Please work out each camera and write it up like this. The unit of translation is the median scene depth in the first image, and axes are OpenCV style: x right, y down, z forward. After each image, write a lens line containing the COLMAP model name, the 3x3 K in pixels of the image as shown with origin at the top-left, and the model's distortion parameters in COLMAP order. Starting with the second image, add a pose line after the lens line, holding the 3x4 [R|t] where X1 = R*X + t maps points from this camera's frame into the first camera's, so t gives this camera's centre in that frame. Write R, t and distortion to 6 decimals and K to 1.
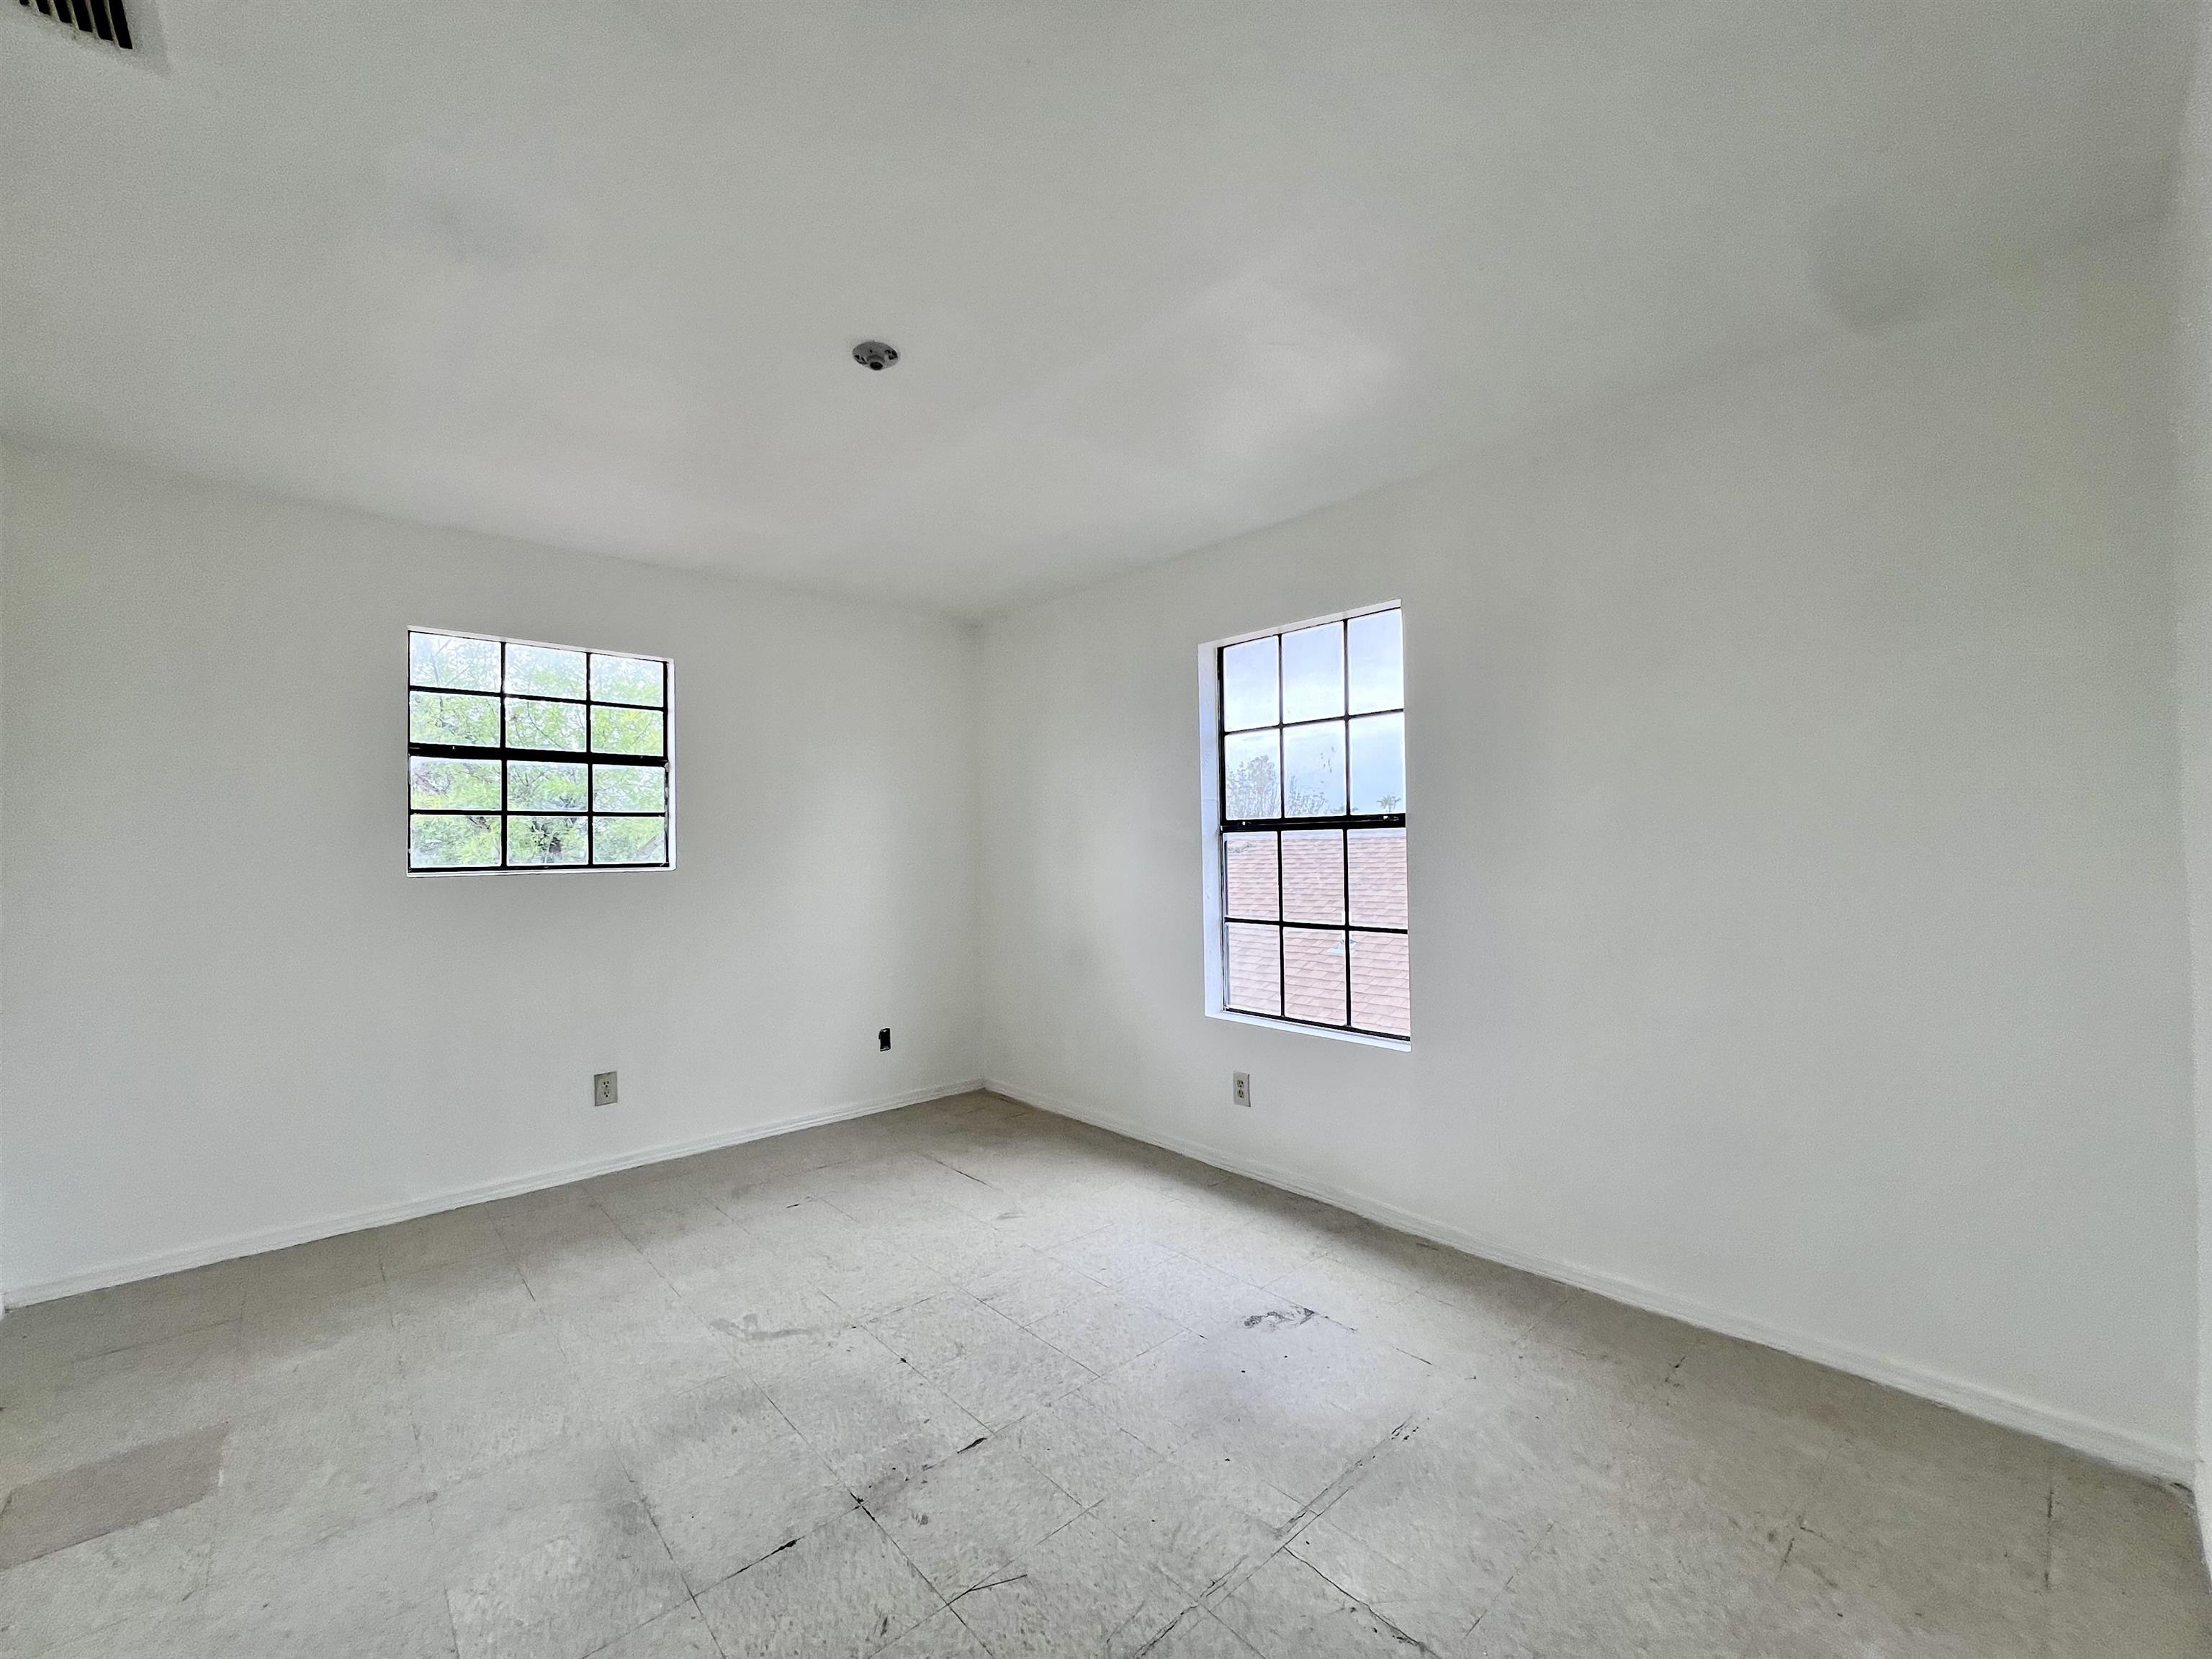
lens RADIAL K [[888.9, 0, 1110.0], [0, 888.9, 842.1], [0, 0, 1]] dist [-0.001868, 0.001229]
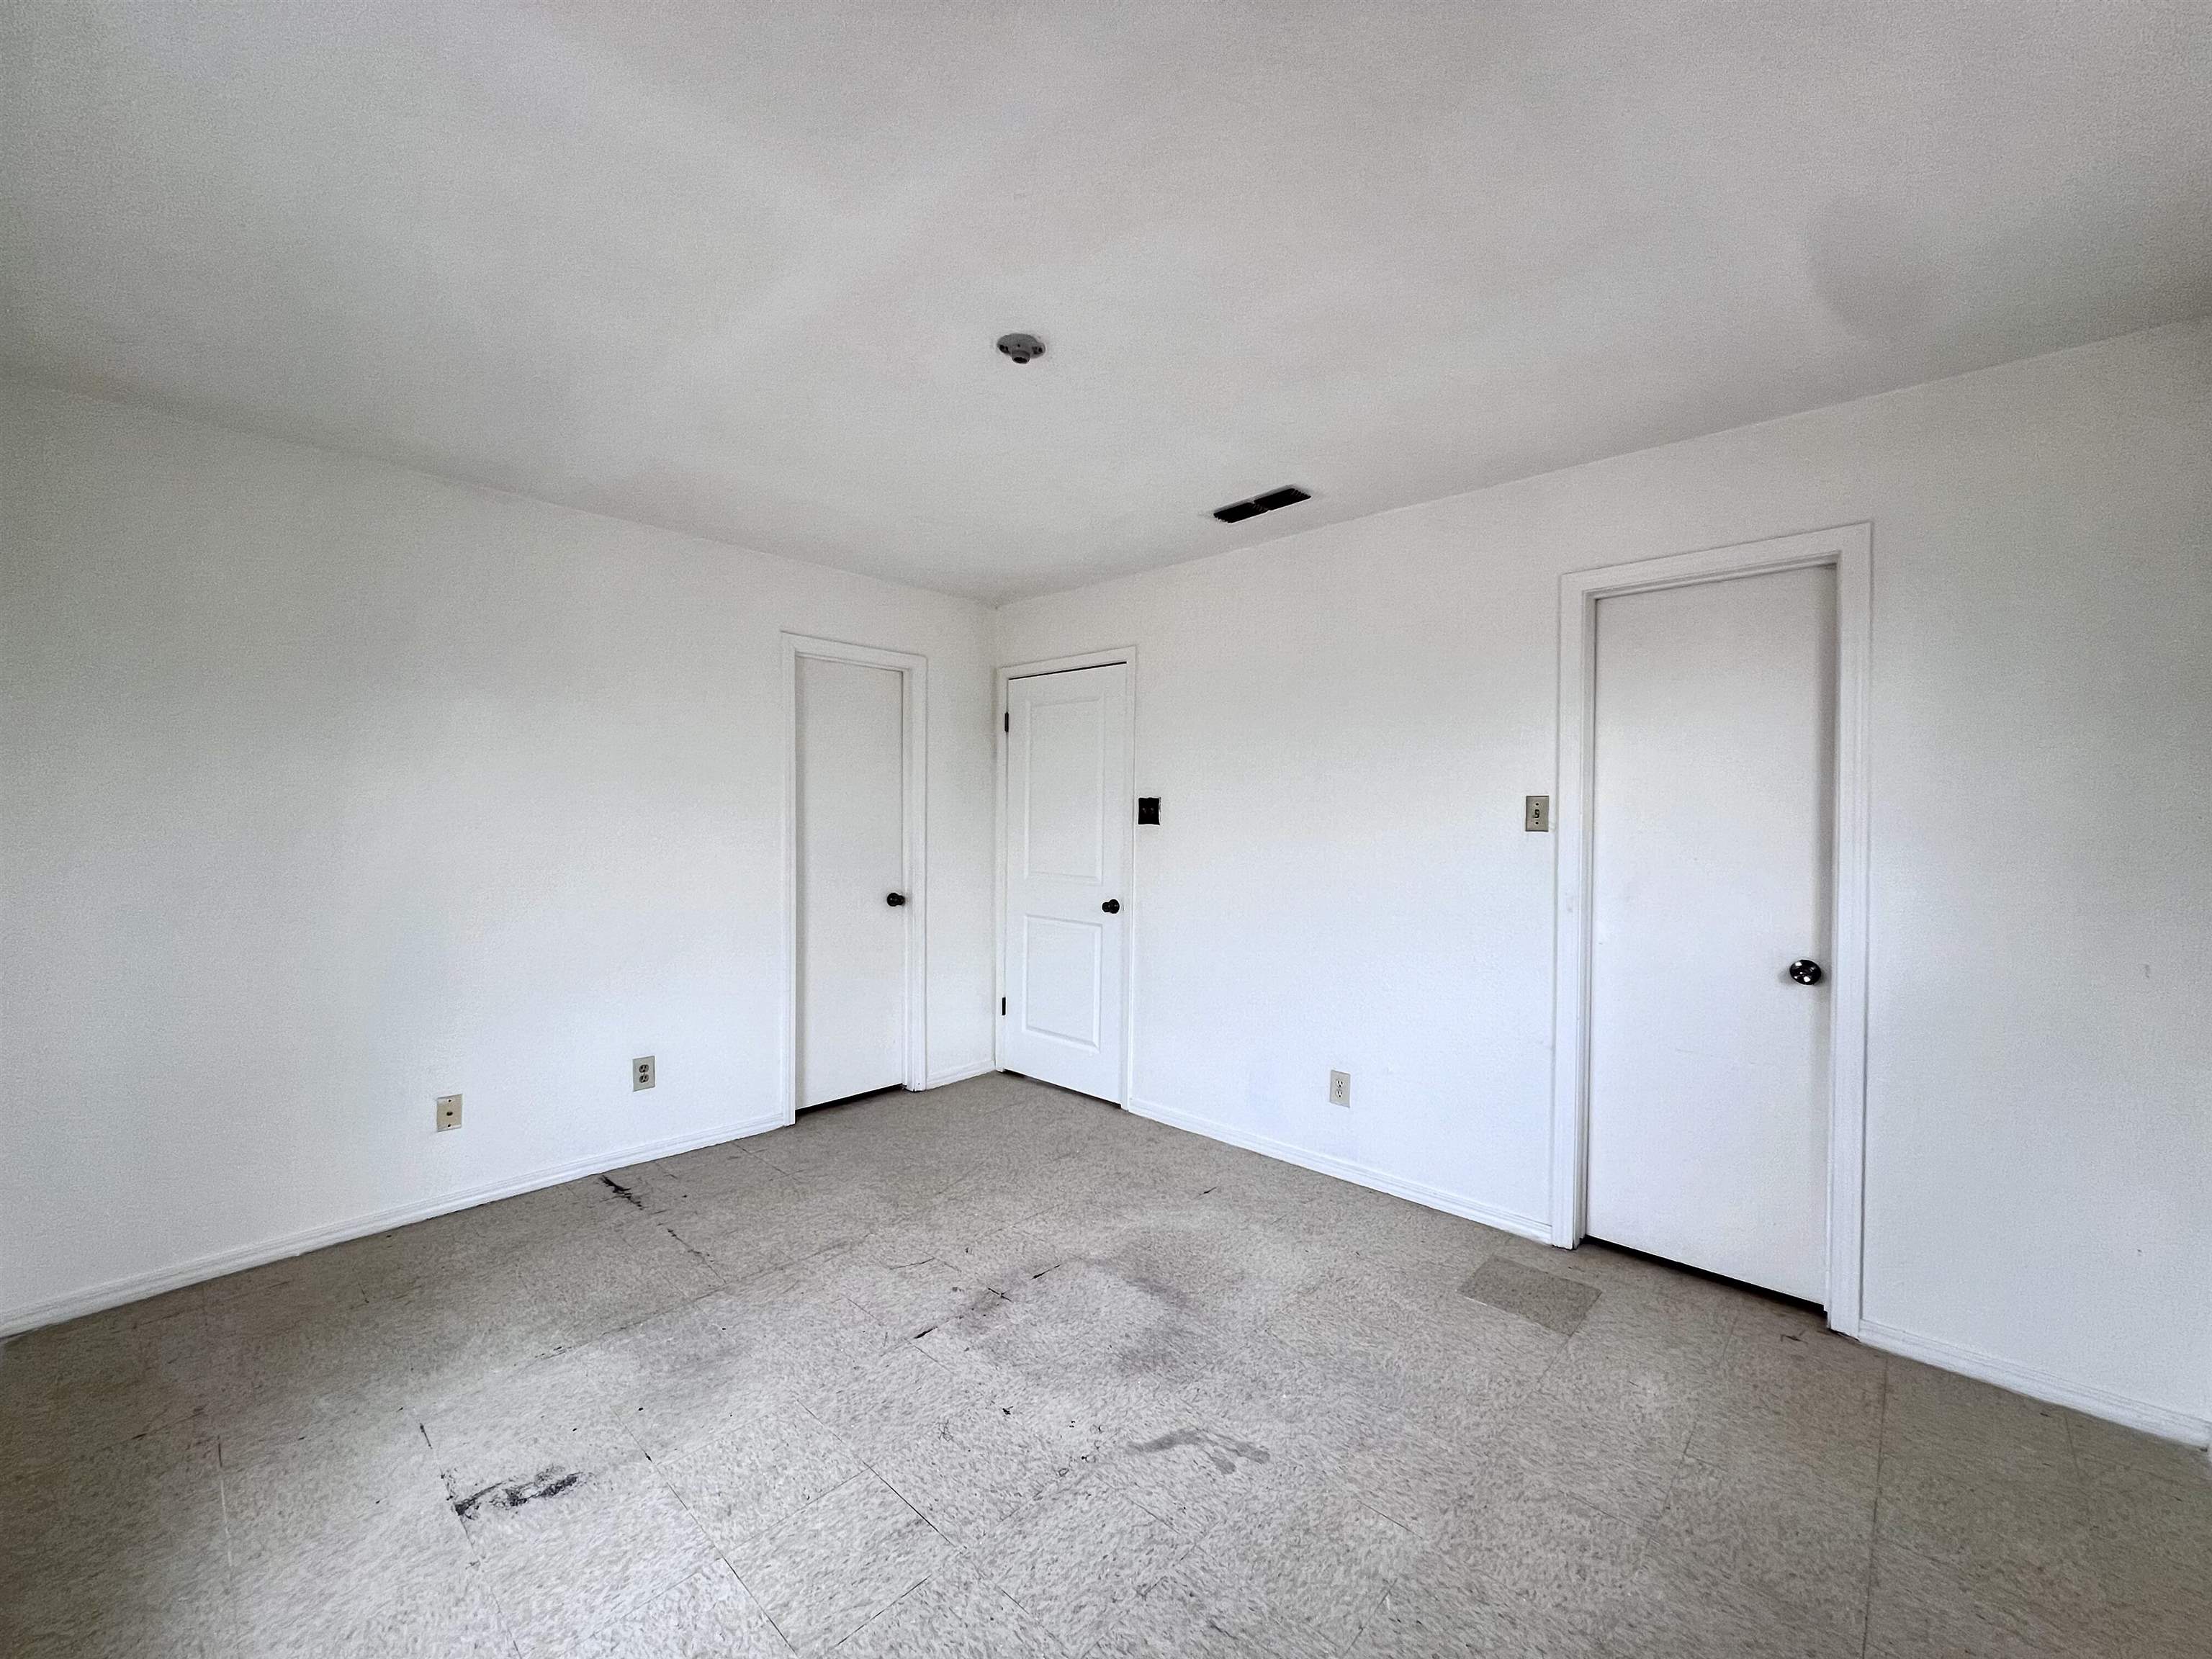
lens RADIAL K [[885.2, 0, 1107.3], [0, 885.2, 829.2], [0, 0, 1]] dist [0.001397, -0.000064]
pose [[-0.996453, 0.007258, -0.083839, -0.293155], [0.006731, 0.999956, 0.006566, -0.029667], [0.083883, 0.005979, -0.996458, 2.133550]]
